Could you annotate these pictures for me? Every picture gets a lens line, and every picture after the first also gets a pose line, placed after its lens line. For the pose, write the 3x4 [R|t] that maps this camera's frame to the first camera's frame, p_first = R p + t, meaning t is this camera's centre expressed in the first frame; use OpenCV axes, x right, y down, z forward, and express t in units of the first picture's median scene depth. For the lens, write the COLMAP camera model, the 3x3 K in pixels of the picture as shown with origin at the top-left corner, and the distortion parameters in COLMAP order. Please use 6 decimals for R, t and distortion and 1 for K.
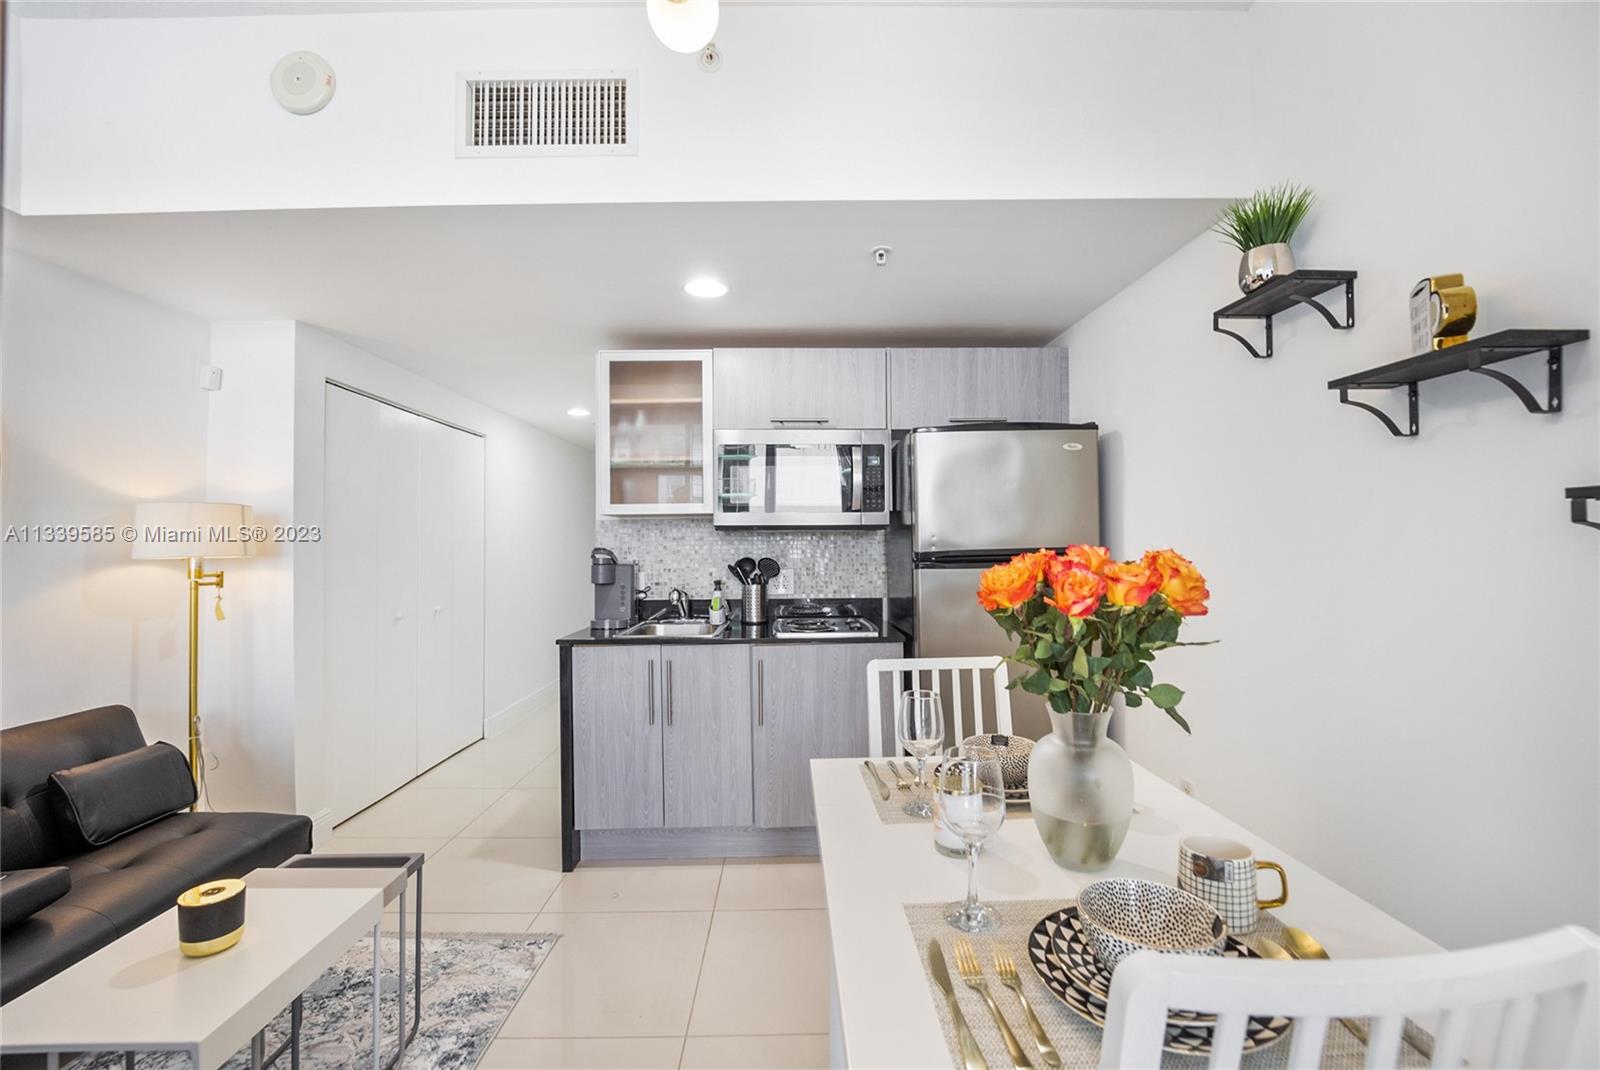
lens RADIAL K [[664.7, 0, 796.6], [0, 664.7, 511.5], [0, 0, 1]] dist [-0.021684, -0.000015]
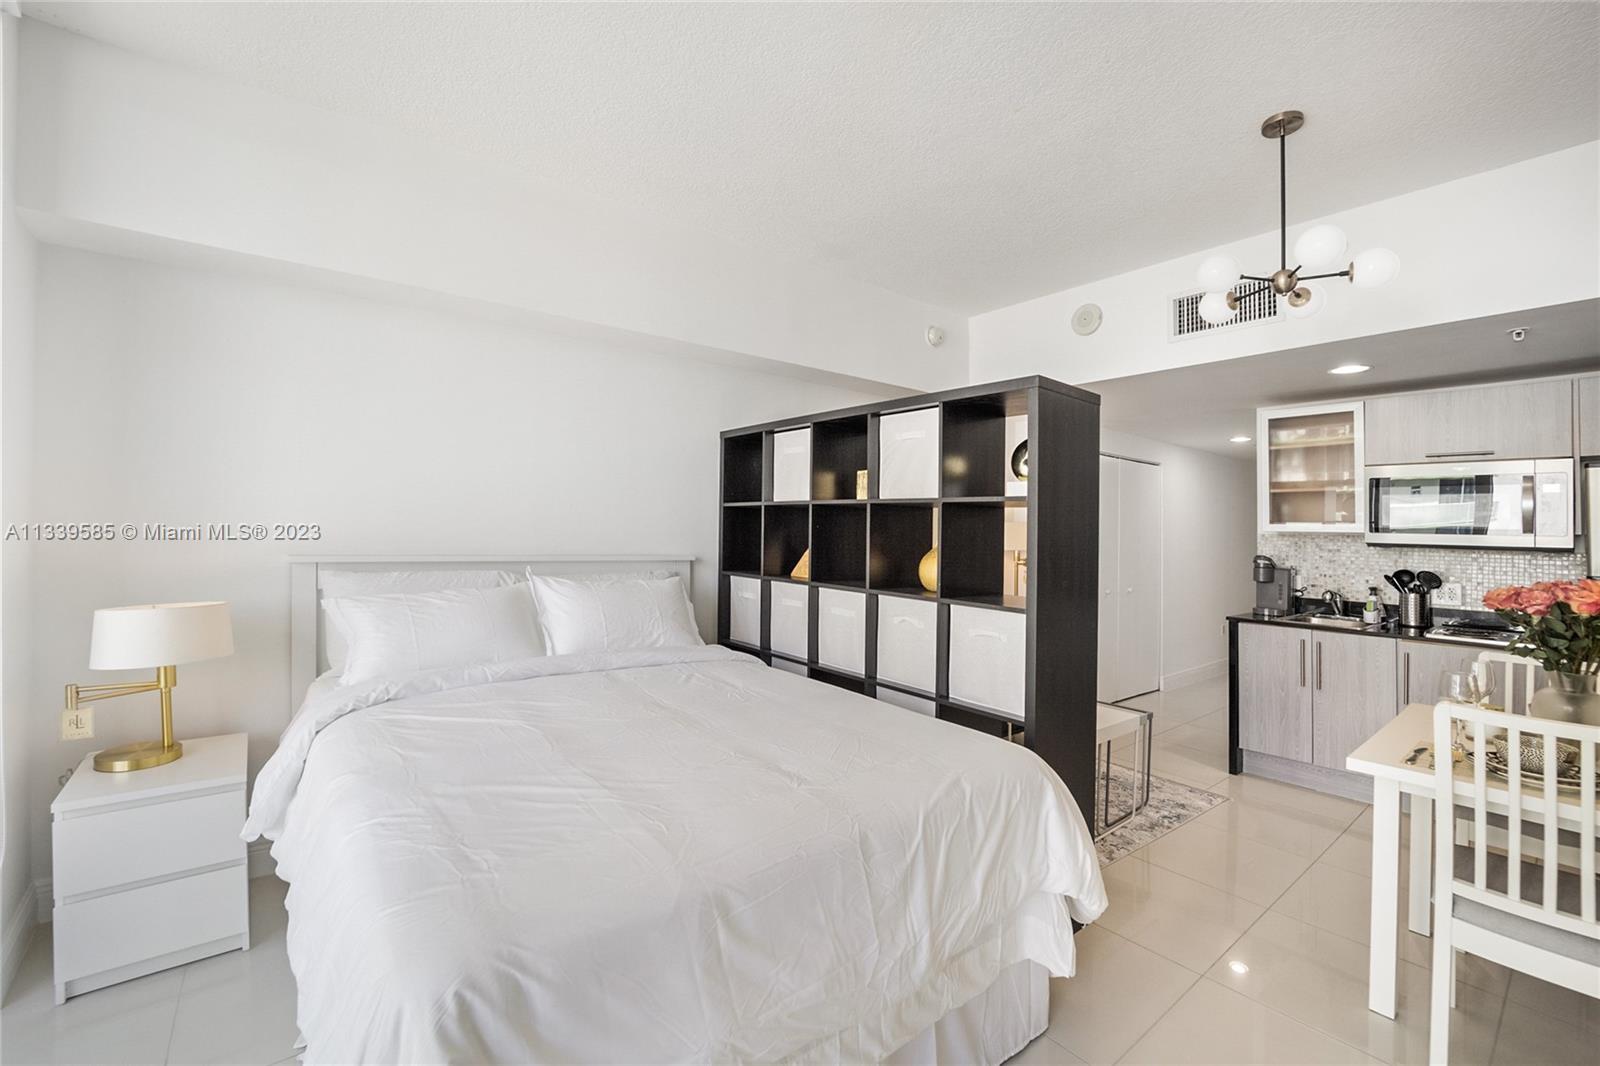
lens RADIAL K [[664.7, 0, 796.6], [0, 664.7, 509.5], [0, 0, 1]] dist [-0.021684, -0.000015]
pose [[0.618379, 0.002404, -0.785876, 0.172046], [0.006396, 0.999947, 0.008092, -0.055132], [0.785854, -0.010031, 0.618331, -0.573355]]
